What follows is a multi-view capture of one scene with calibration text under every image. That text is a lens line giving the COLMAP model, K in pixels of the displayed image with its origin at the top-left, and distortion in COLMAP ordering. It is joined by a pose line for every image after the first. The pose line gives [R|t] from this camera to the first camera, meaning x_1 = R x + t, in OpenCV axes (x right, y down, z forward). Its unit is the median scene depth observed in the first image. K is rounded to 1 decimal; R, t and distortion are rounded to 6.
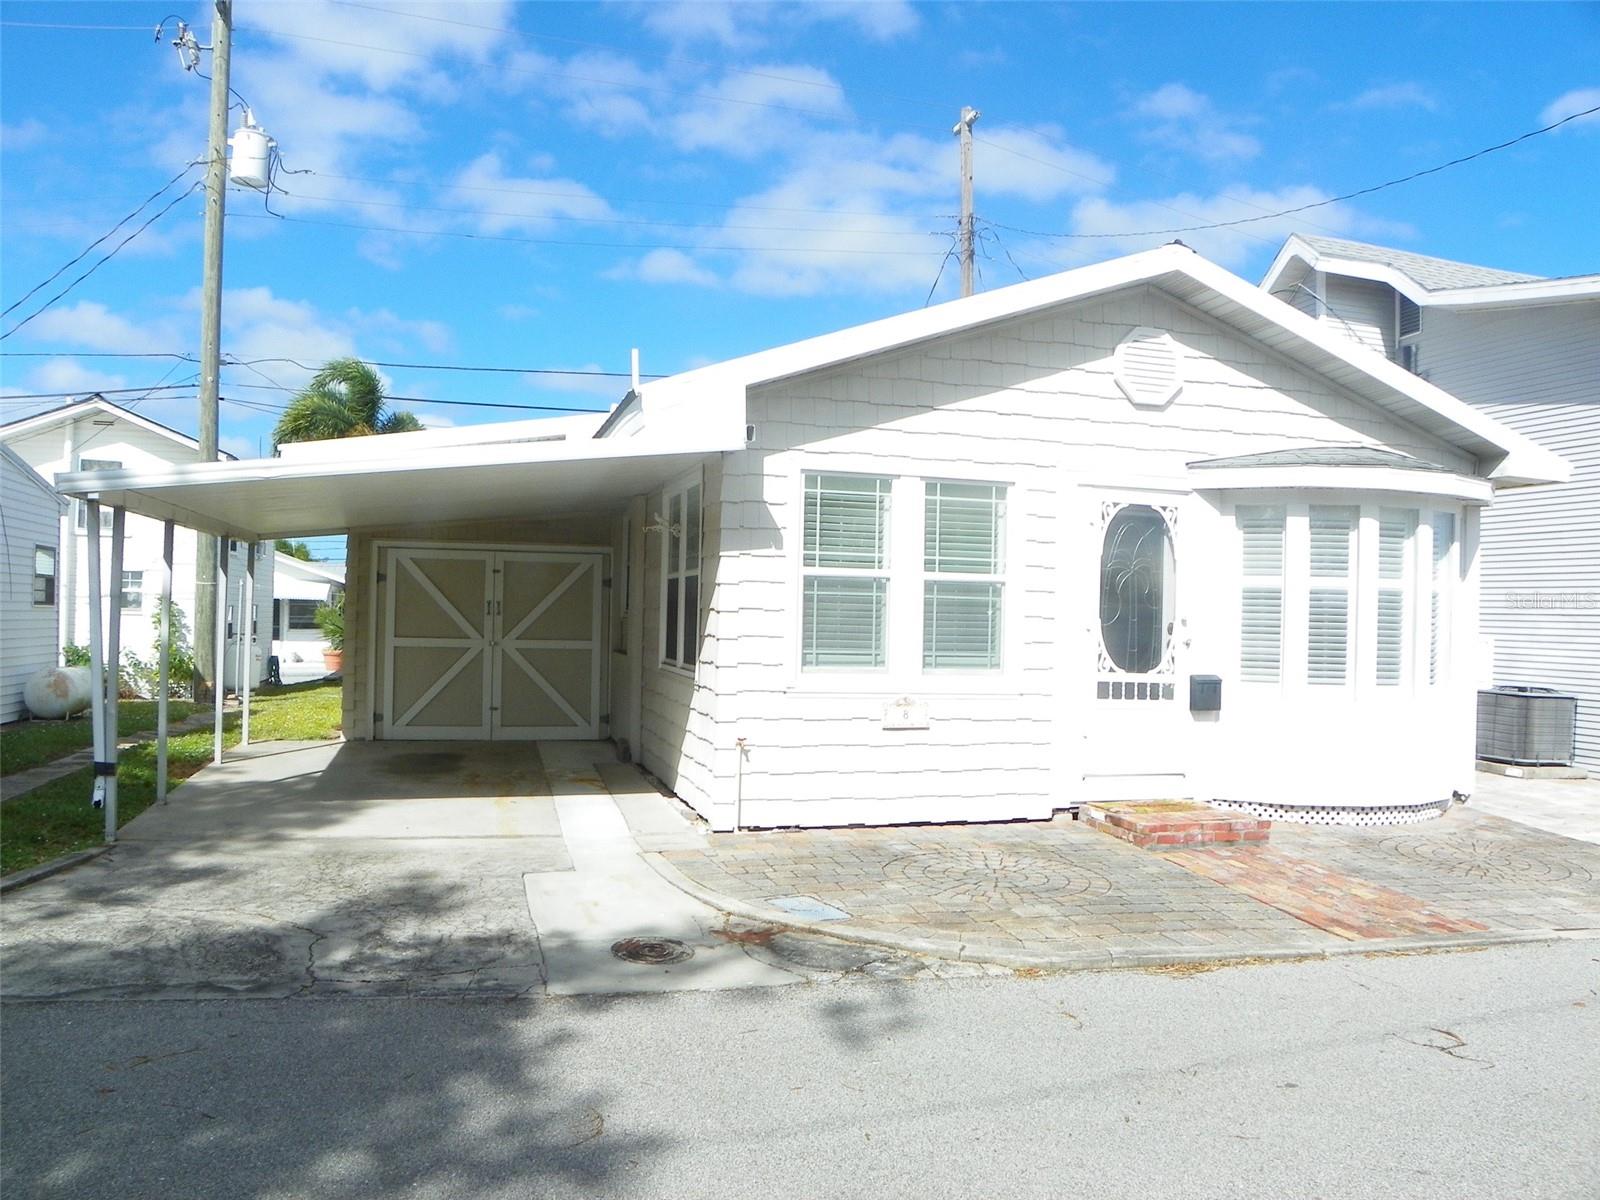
lens RADIAL K [[1214.0, 0, 800.0], [0, 1214.0, 600.0], [0, 0, 1]] dist [-0.150249, 0.101599]
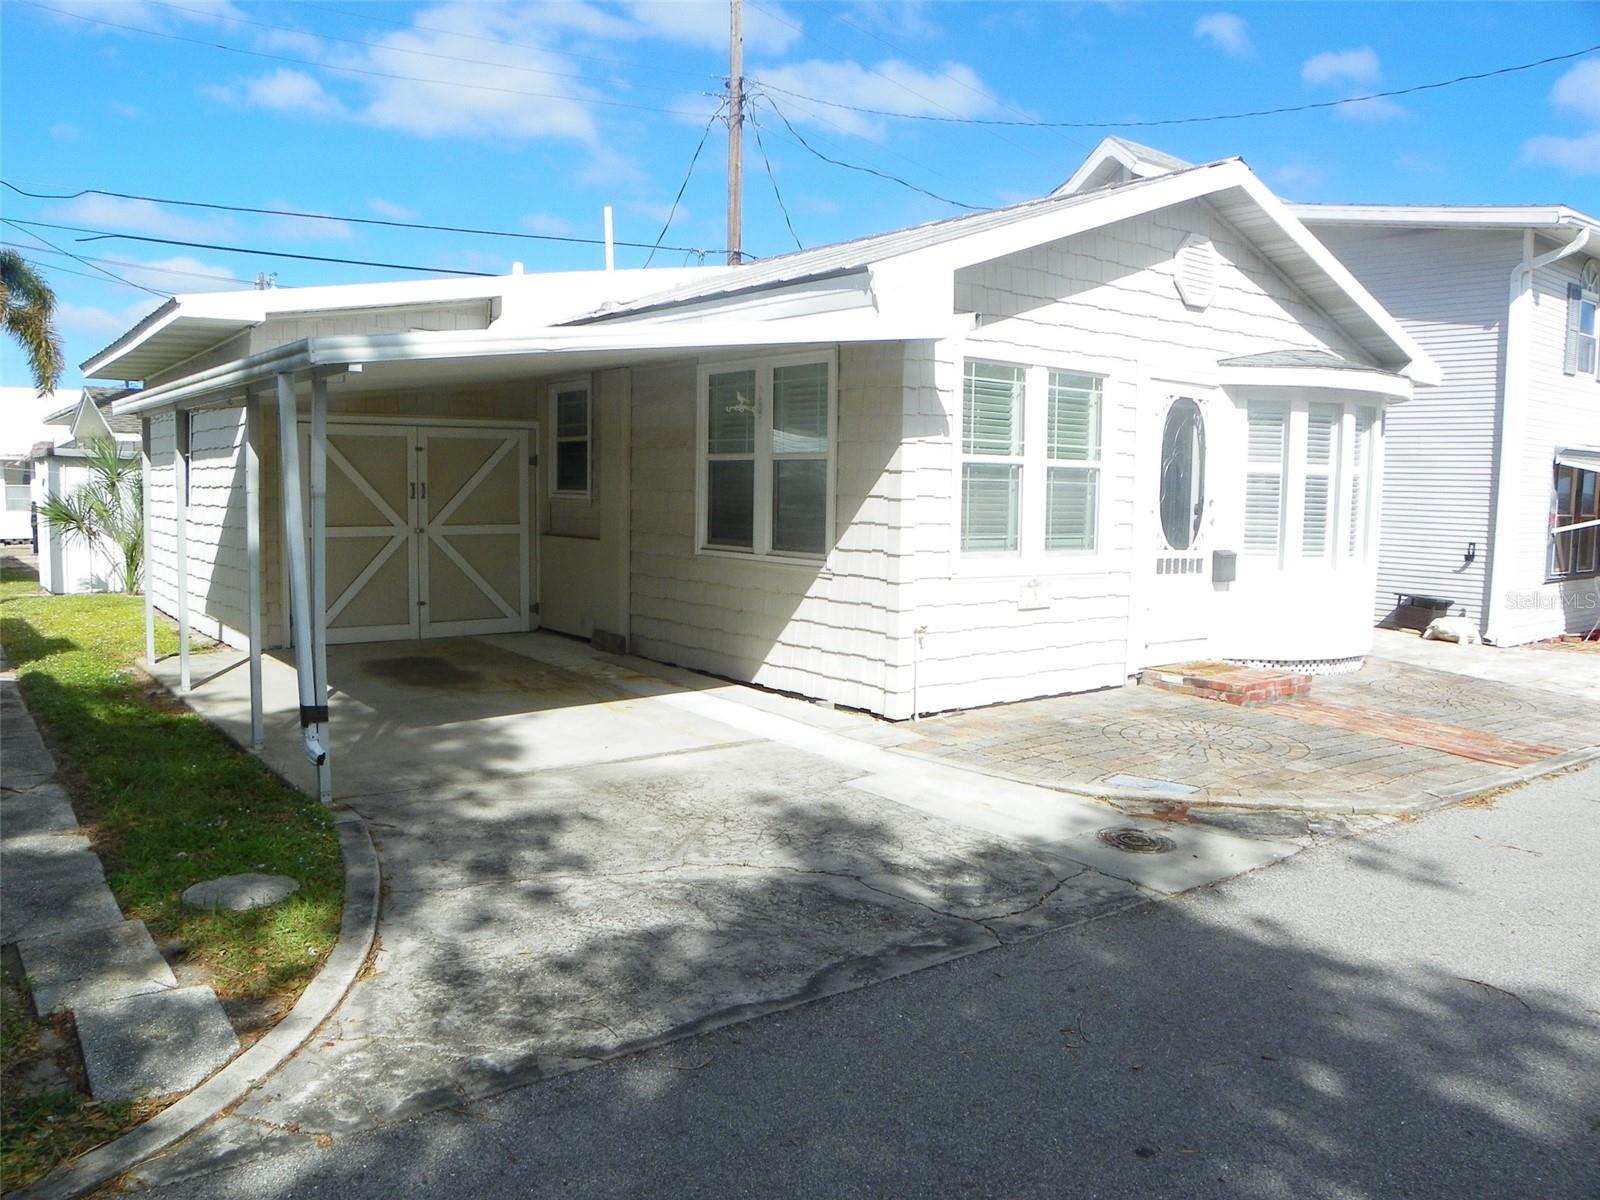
lens RADIAL K [[1214.0, 0, 800.0], [0, 1214.0, 600.0], [0, 0, 1]] dist [-0.150249, 0.101599]
pose [[0.926020, -0.043028, 0.375014, -0.483566], [-0.000120, 0.993449, 0.114281, -0.020599], [-0.377474, -0.105871, 0.919948, 0.111568]]
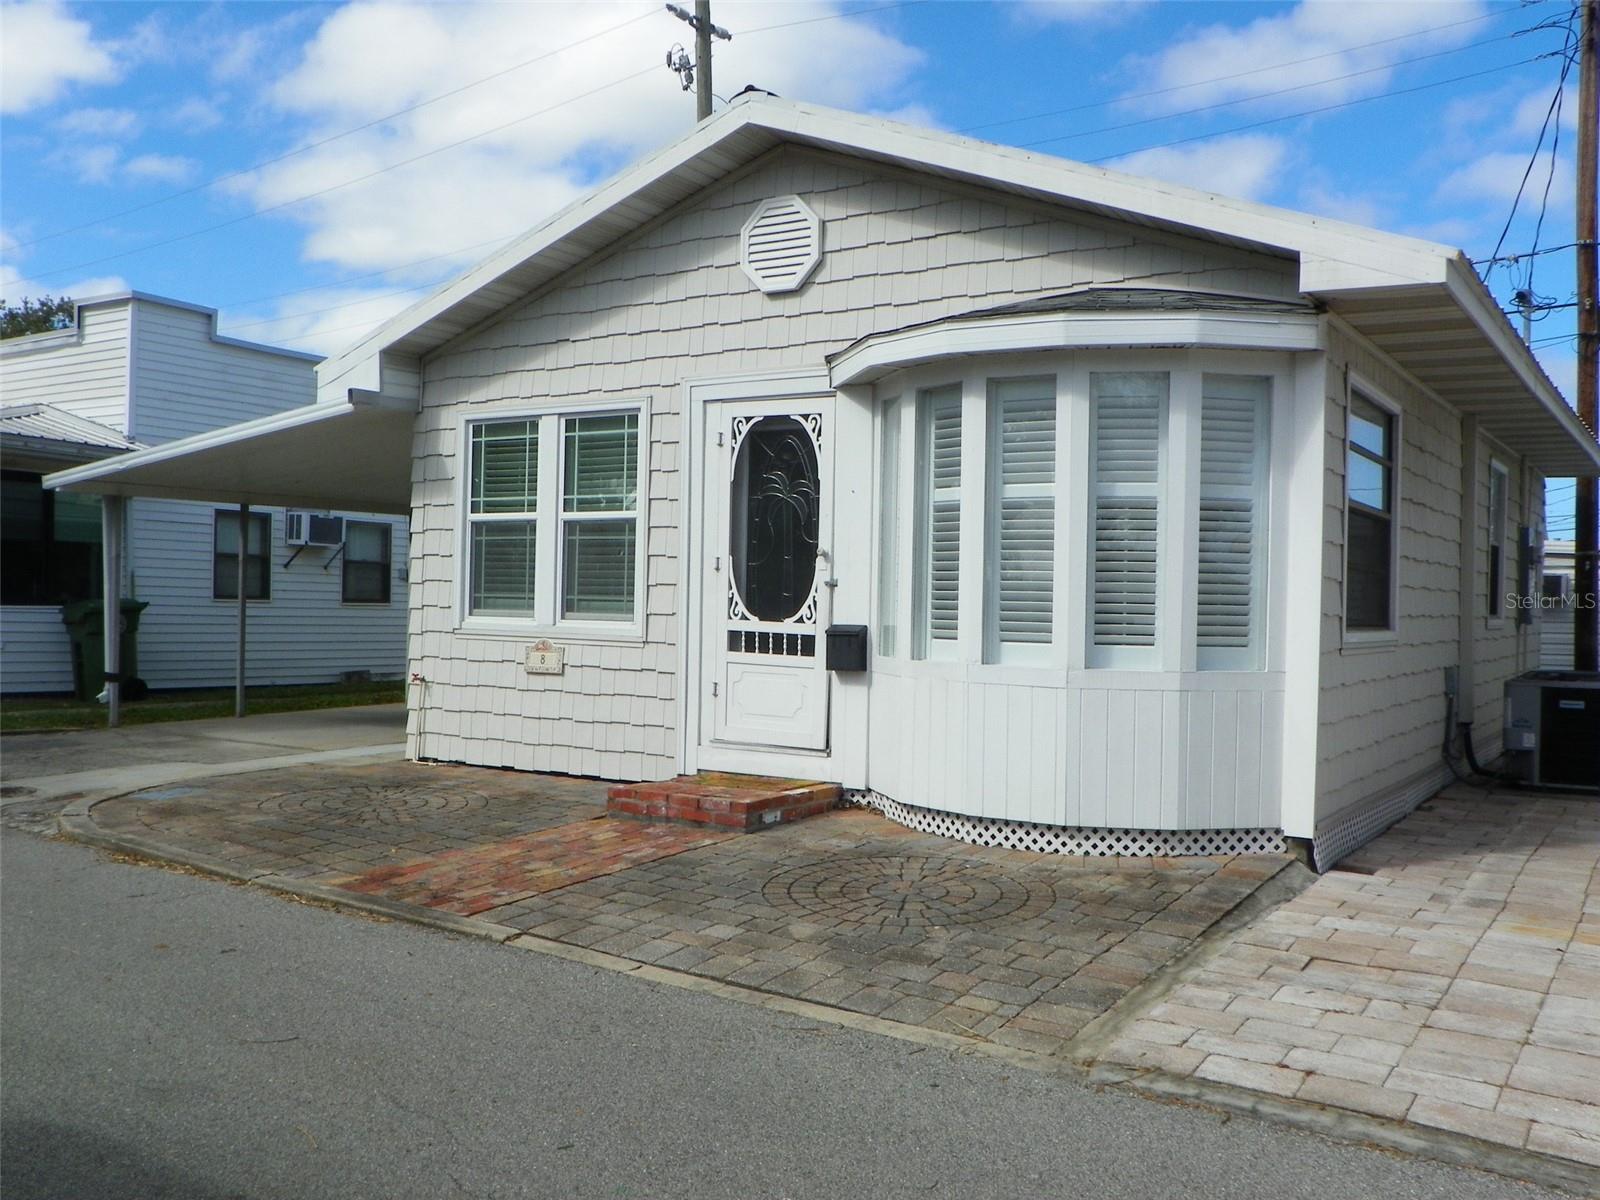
lens RADIAL K [[1465.4, 0, 800.0], [0, 1465.4, 600.0], [0, 0, 1]] dist [-0.049165, -0.000447]
pose [[0.663862, -0.011817, -0.747762, 1.084069], [0.005624, 0.999926, -0.010809, 0.059522], [0.747834, 0.002971, 0.663879, 0.363870]]
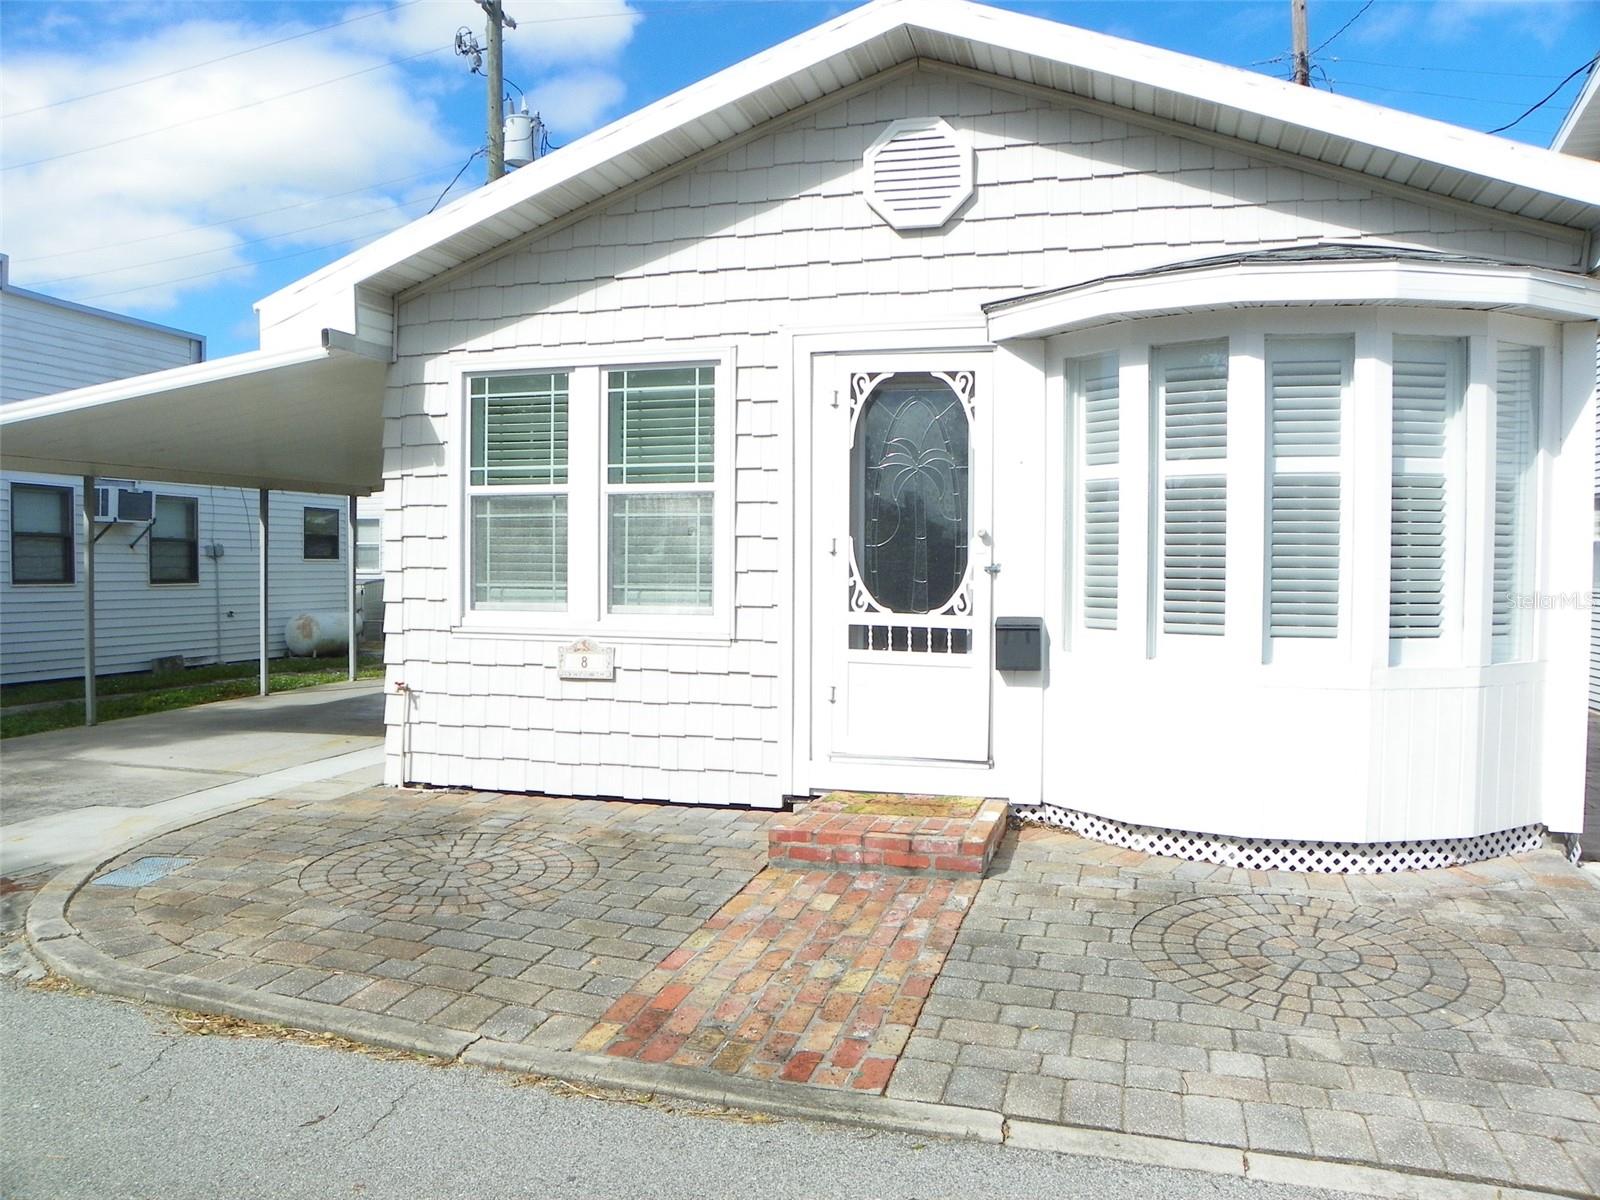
lens RADIAL K [[1214.0, 0, 800.0], [0, 1214.0, 600.0], [0, 0, 1]] dist [-0.150249, 0.101599]
pose [[0.857084, -0.004054, -0.515161, 0.613527], [0.021984, 0.999346, 0.028710, 0.032491], [0.514708, -0.035932, 0.856612, 0.376044]]
